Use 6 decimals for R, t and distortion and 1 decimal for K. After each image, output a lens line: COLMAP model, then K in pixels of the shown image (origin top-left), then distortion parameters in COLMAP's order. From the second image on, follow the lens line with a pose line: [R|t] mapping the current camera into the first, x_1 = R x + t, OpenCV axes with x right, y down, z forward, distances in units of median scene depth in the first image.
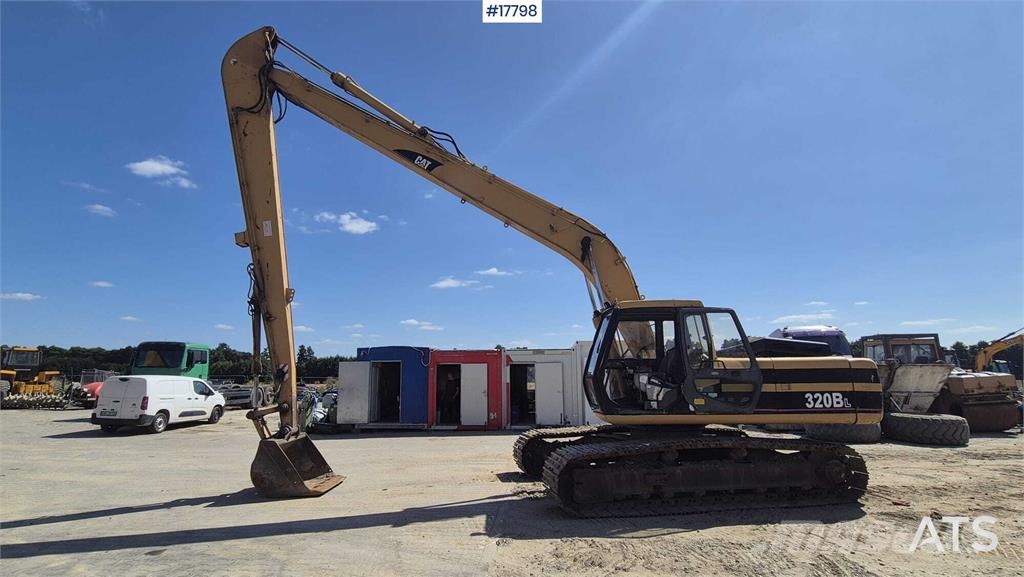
lens RADIAL K [[493.8, 0, 510.0], [0, 493.8, 290.9], [0, 0, 1]] dist [-0.001800, 0.001437]
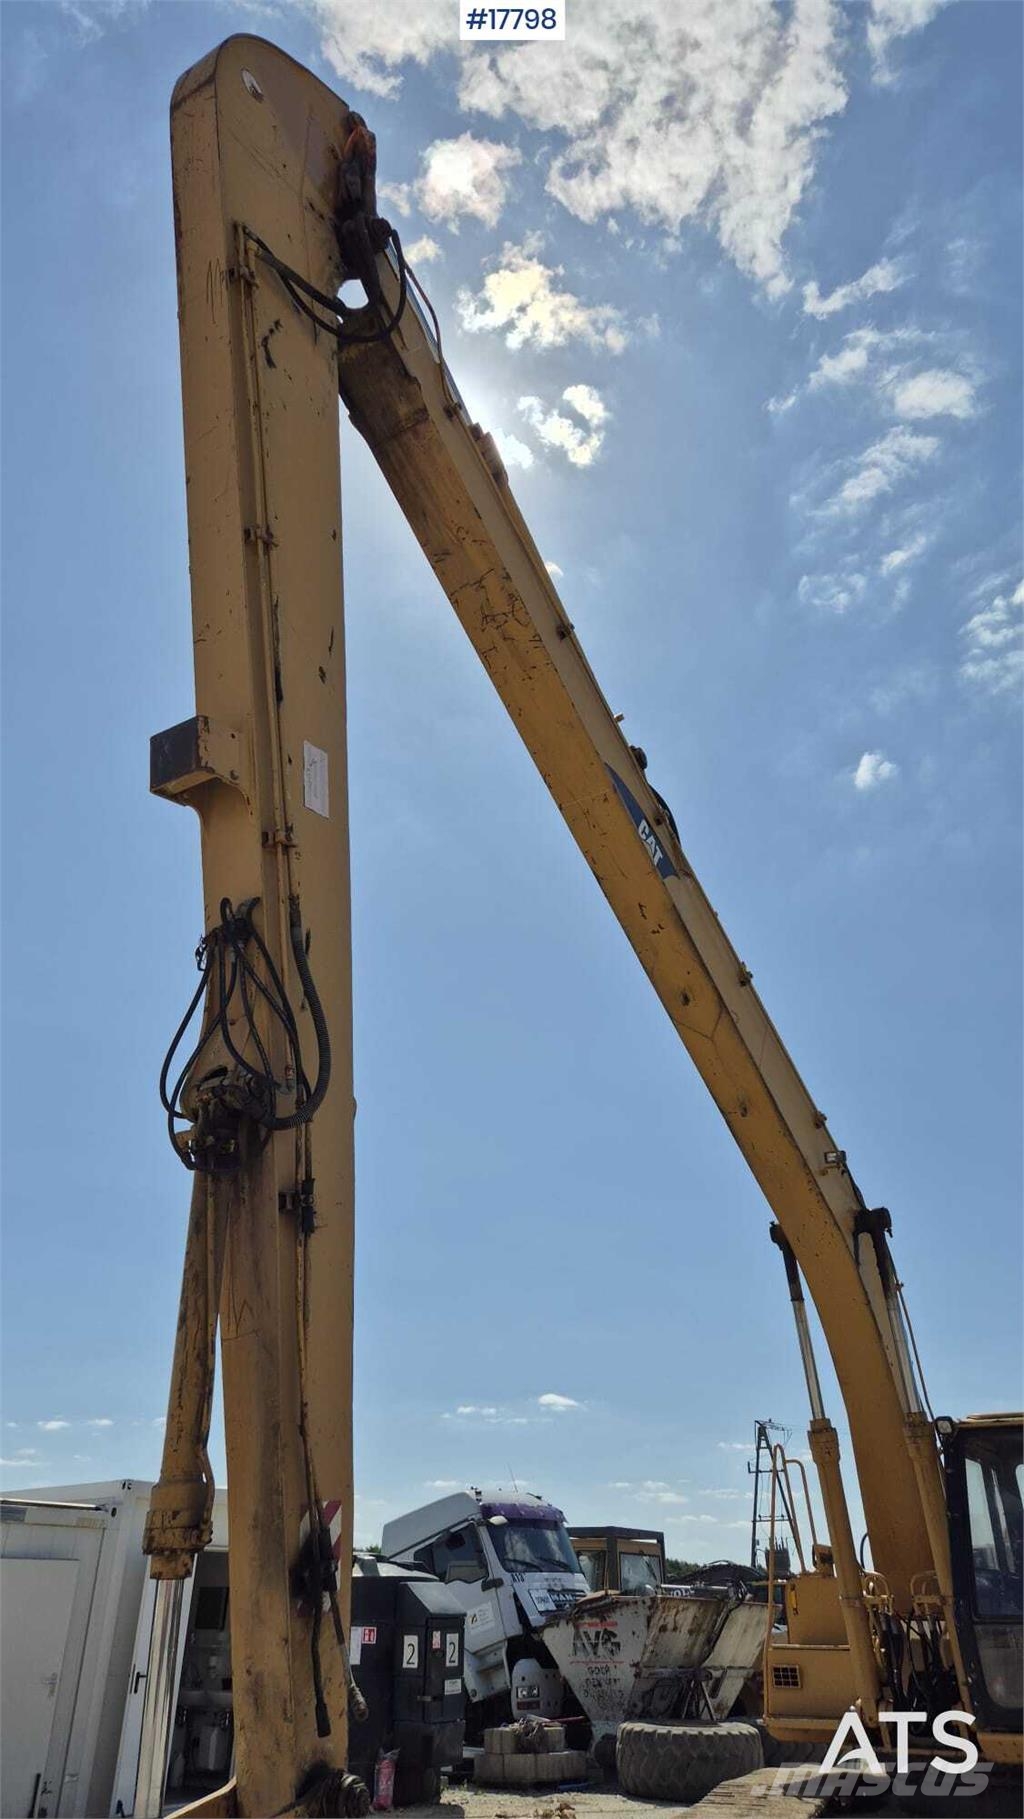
lens RADIAL K [[1215.0, 0, 528.1], [0, 1215.0, 906.1], [0, 0, 1]] dist [0.078969, -0.066255]
pose [[0.544590, 0.431535, 0.719166, -0.816518], [-0.154474, 0.894414, -0.419716, 0.130168], [-0.824354, 0.117481, 0.553749, 0.661852]]
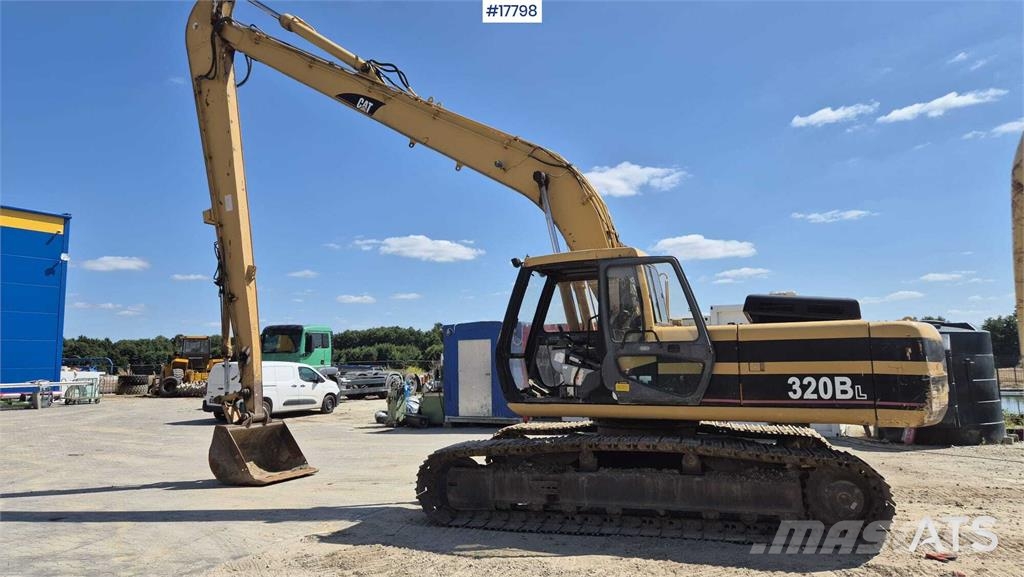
lens RADIAL K [[684.0, 0, 513.9], [0, 684.0, 279.7], [0, 0, 1]] dist [0.078969, -0.066255]
pose [[0.909911, -0.057644, -0.410779, 0.545157], [0.079624, 0.996153, 0.036586, 0.013167], [0.407090, -0.065997, 0.911000, 0.017153]]
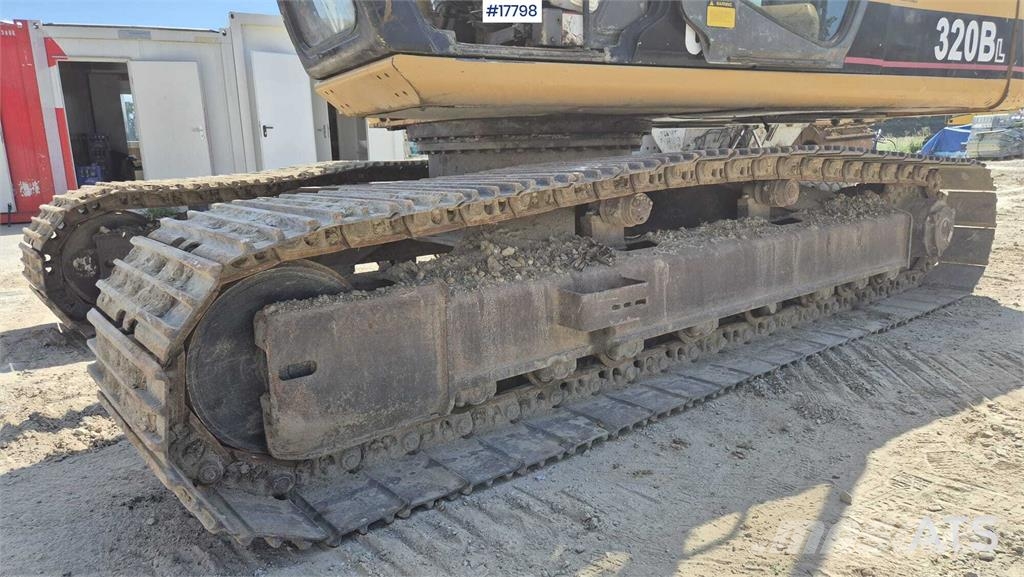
lens RADIAL K [[684.0, 0, 510.8], [0, 684.0, 289.5], [0, 0, 1]] dist [0.078969, -0.066255]
pose [[0.876786, -0.113757, 0.467233, 0.068909], [-0.062465, 0.936443, 0.345215, 0.197328], [-0.476807, -0.331865, 0.813954, 0.568120]]
